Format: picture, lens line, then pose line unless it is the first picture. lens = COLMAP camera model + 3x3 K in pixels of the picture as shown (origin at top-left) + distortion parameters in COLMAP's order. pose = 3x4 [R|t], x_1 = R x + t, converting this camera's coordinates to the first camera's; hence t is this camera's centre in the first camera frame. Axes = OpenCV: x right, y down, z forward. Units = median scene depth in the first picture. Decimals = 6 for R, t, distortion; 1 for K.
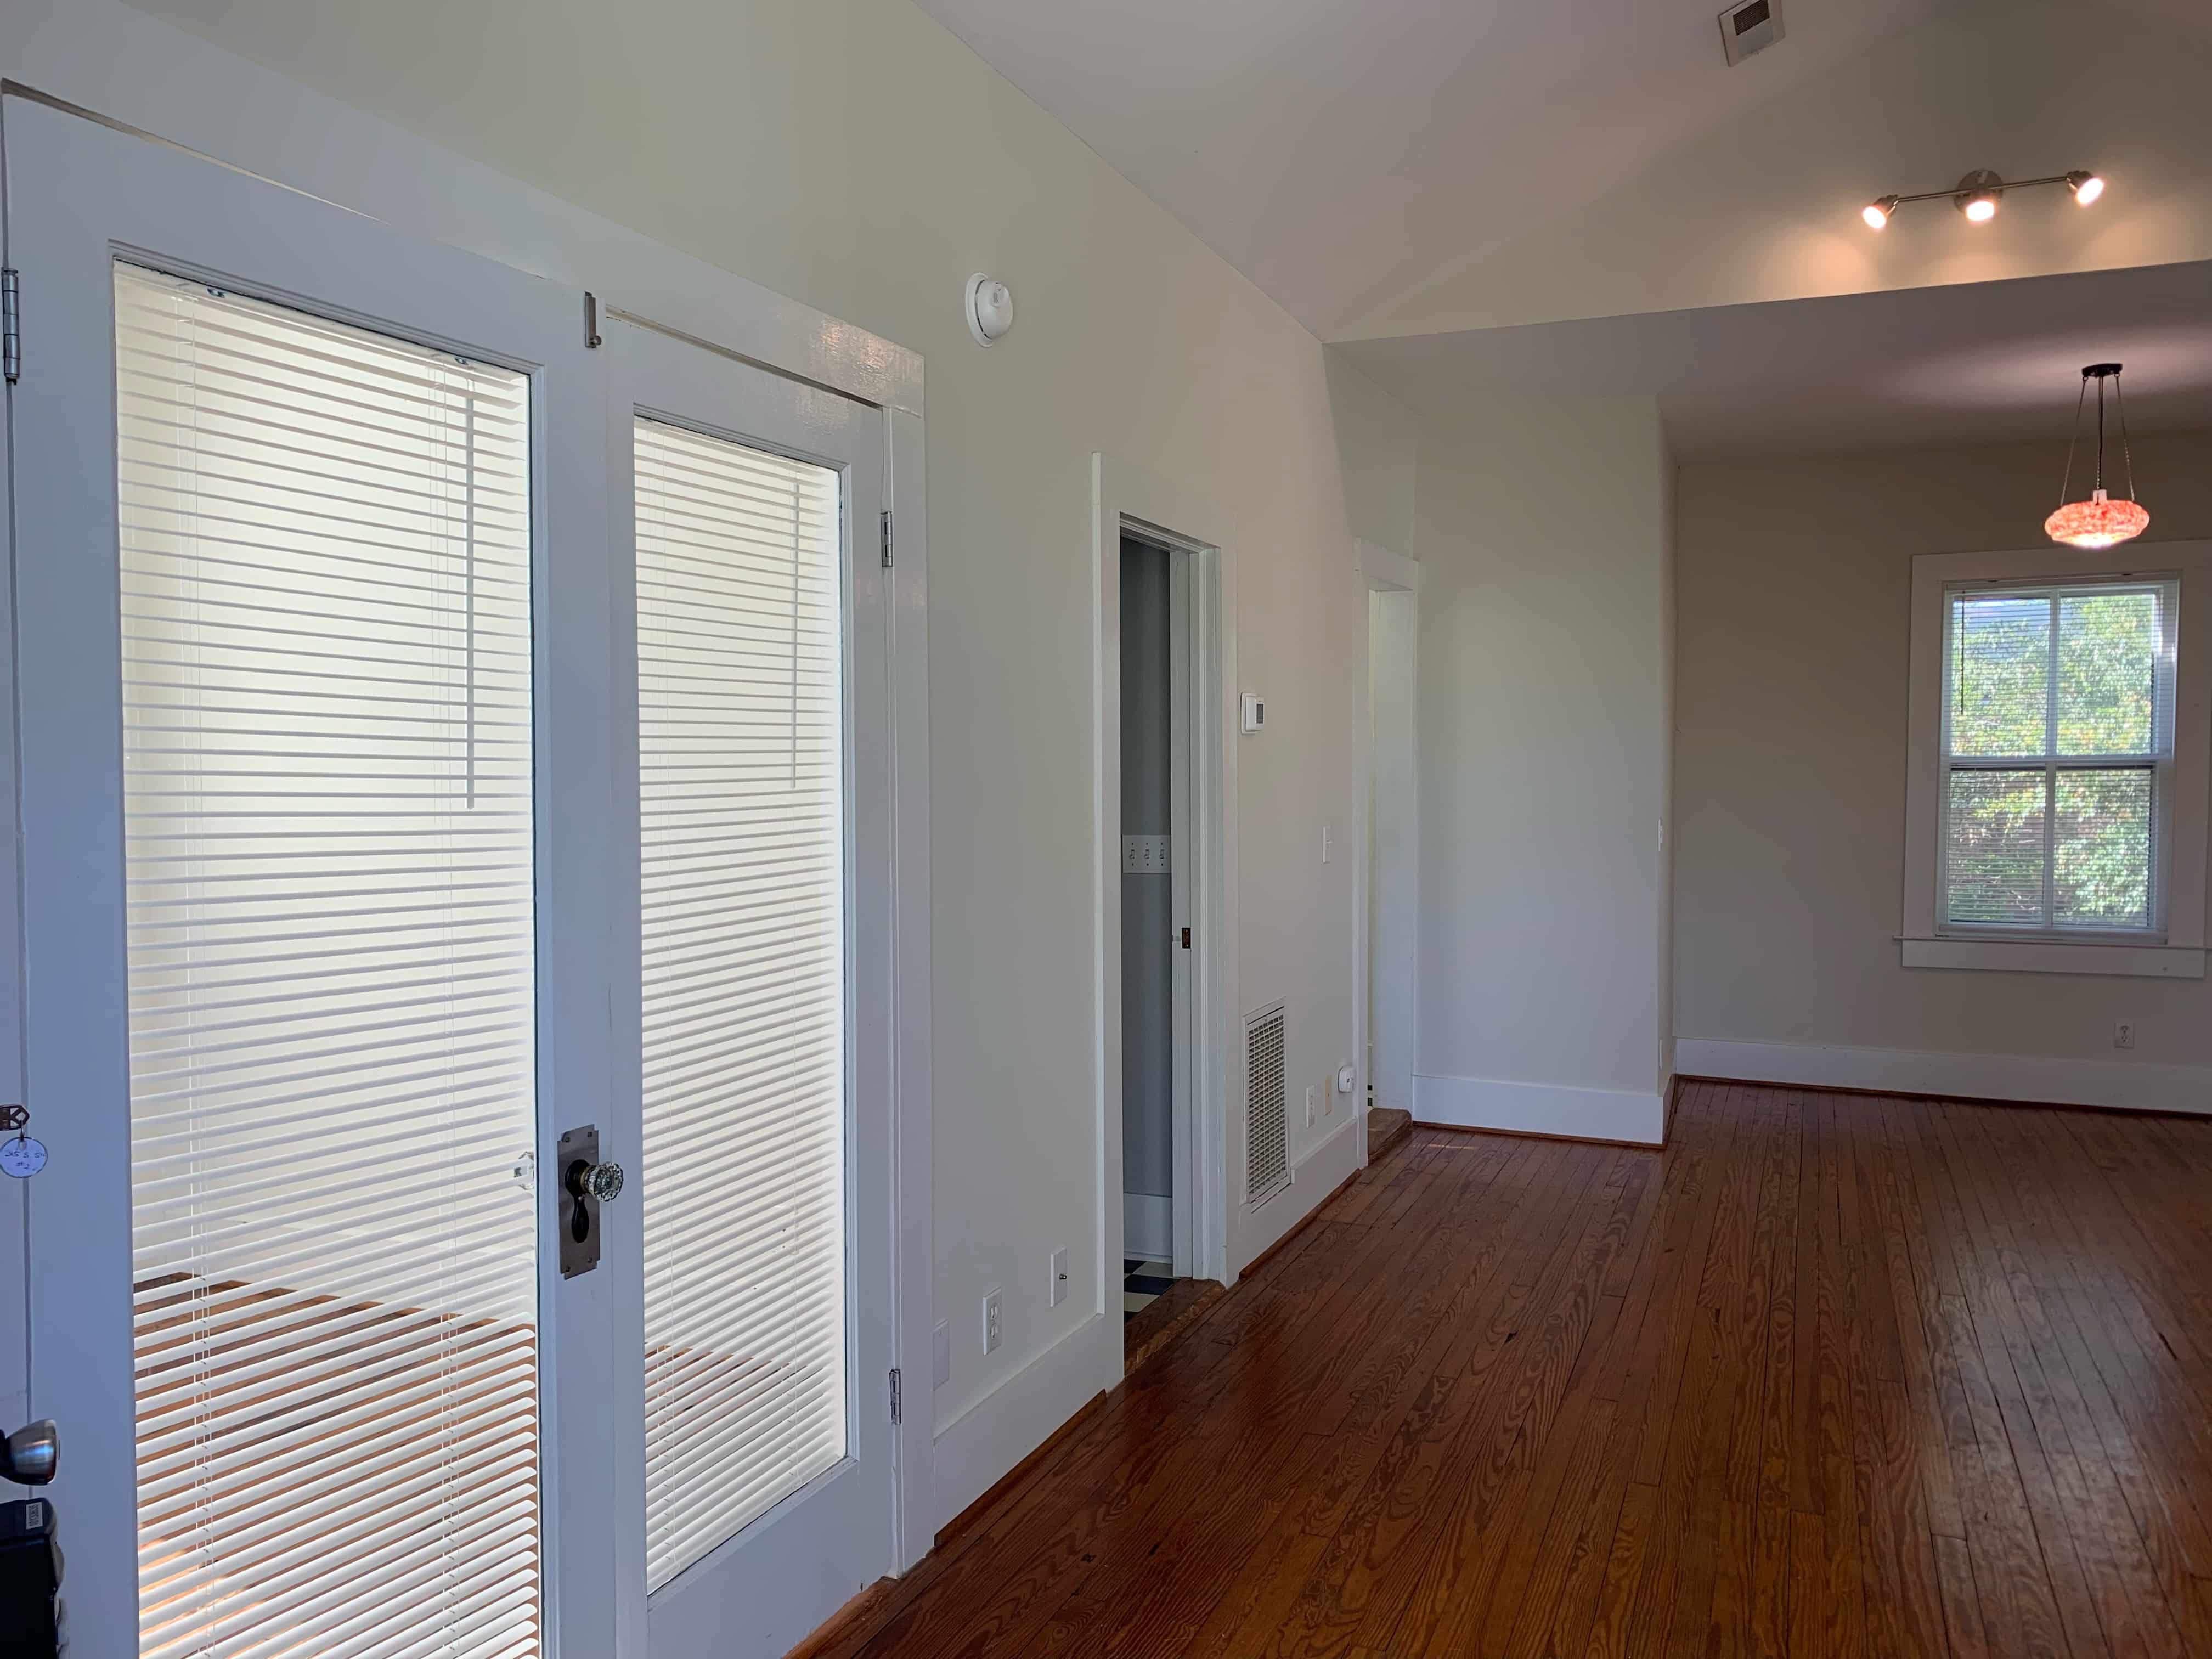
lens RADIAL K [[1712.8, 0, 1105.9], [0, 1712.8, 806.4], [0, 0, 1]] dist [0.059510, -0.049542]
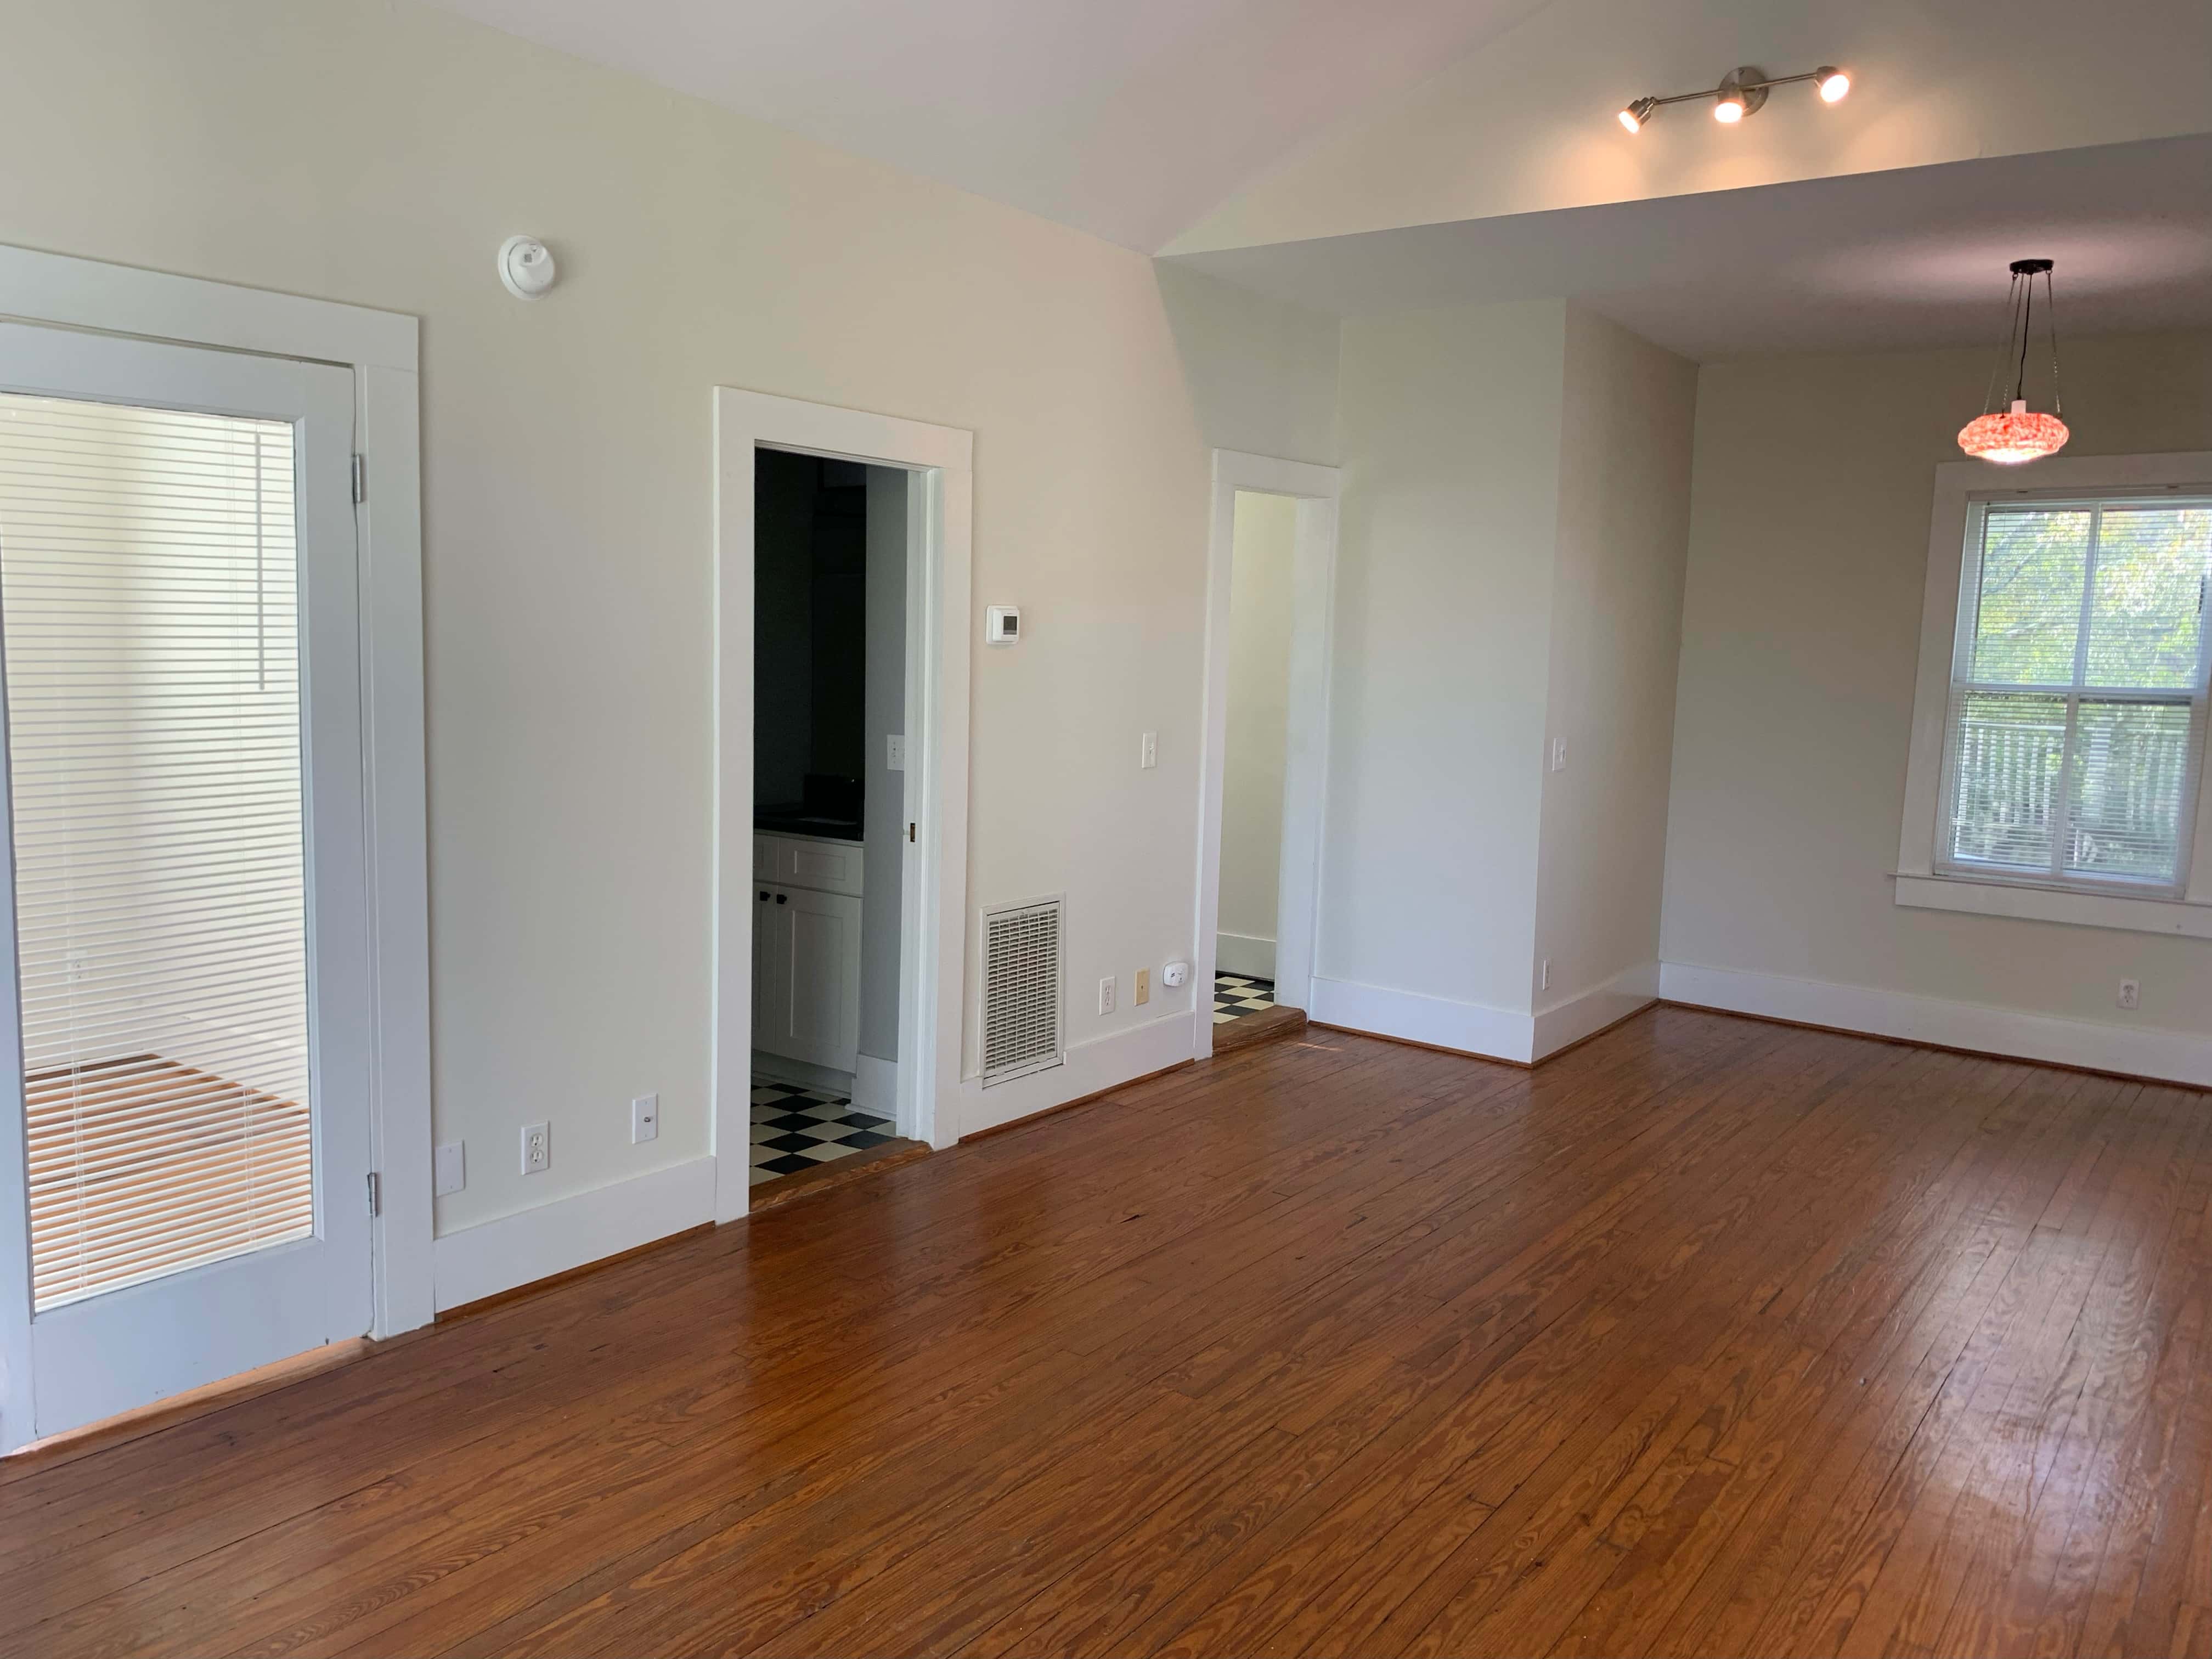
lens RADIAL K [[1695.6, 0, 1090.3], [0, 1695.6, 808.5], [0, 0, 1]] dist [0.063517, -0.071830]
pose [[0.967689, 0.054418, -0.246205, 0.428290], [-0.036112, 0.996278, 0.078269, -0.027258], [0.249548, -0.066849, 0.966052, -0.013047]]
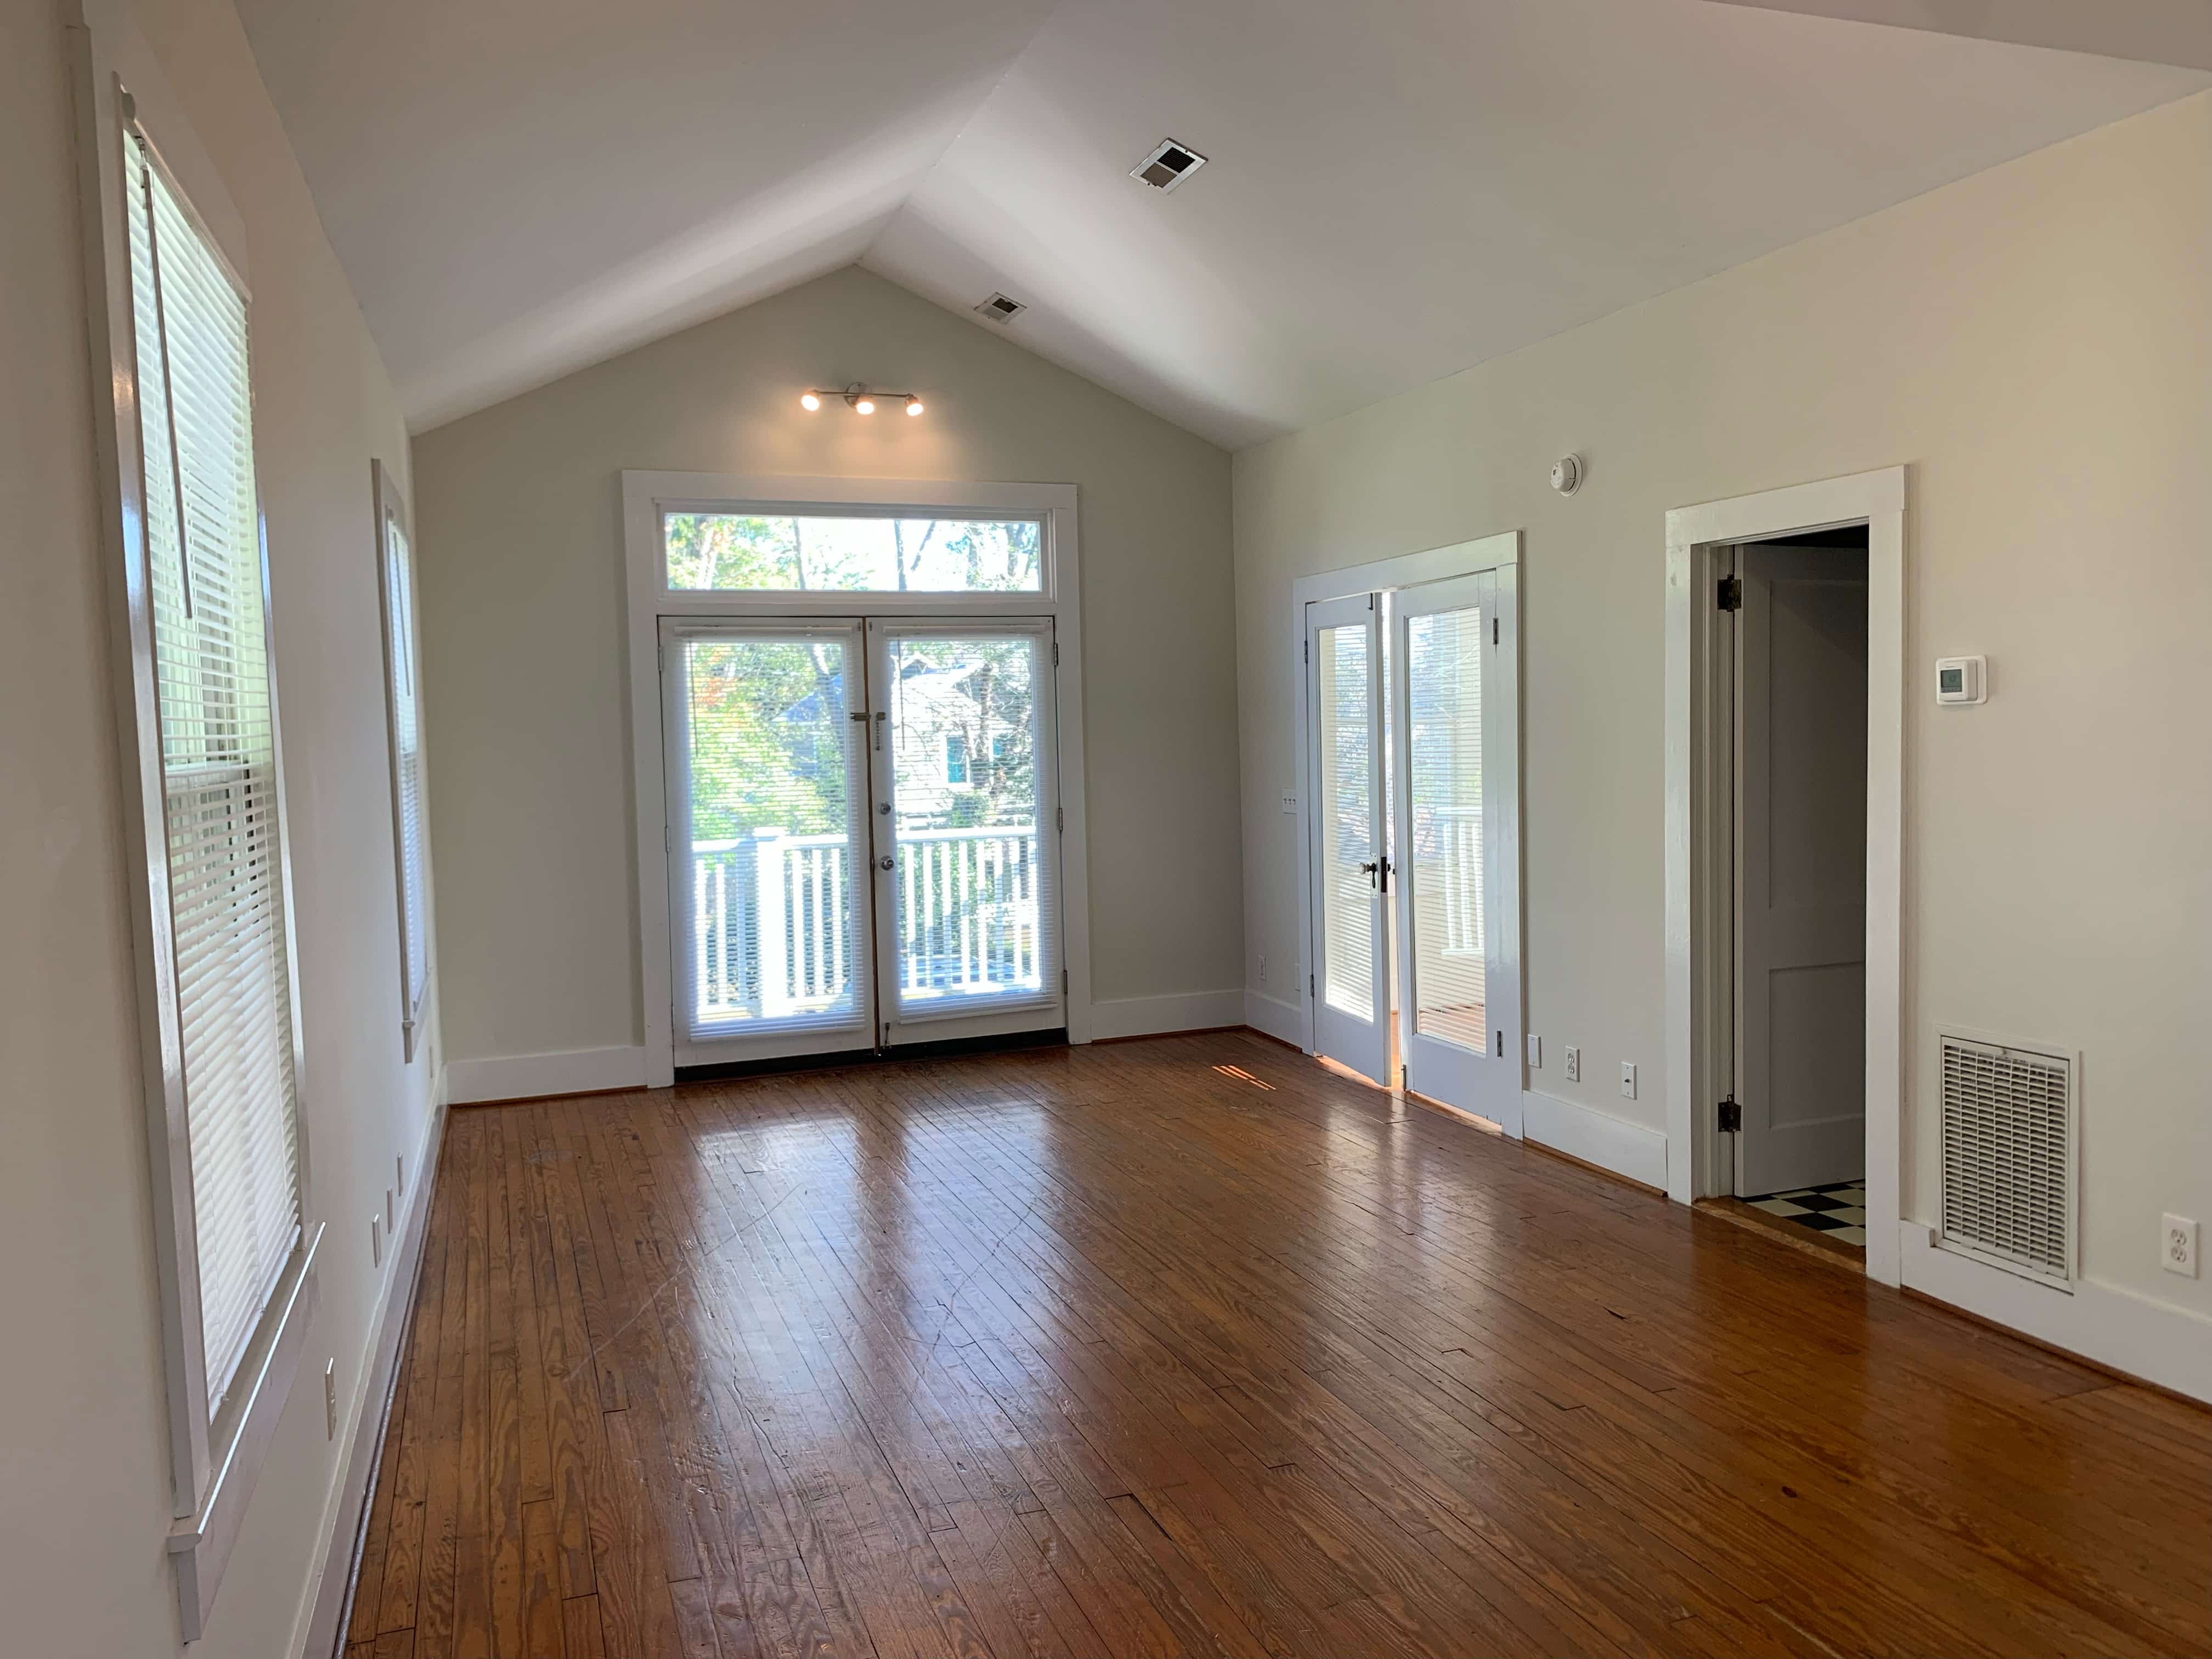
lens RADIAL K [[1695.6, 0, 1090.3], [0, 1695.6, 808.5], [0, 0, 1]] dist [0.063517, -0.071830]
pose [[-0.751214, 0.049721, -0.658184, 1.047397], [0.006736, 0.997684, 0.067680, -0.055807], [0.660025, 0.046408, -0.749809, 1.447131]]
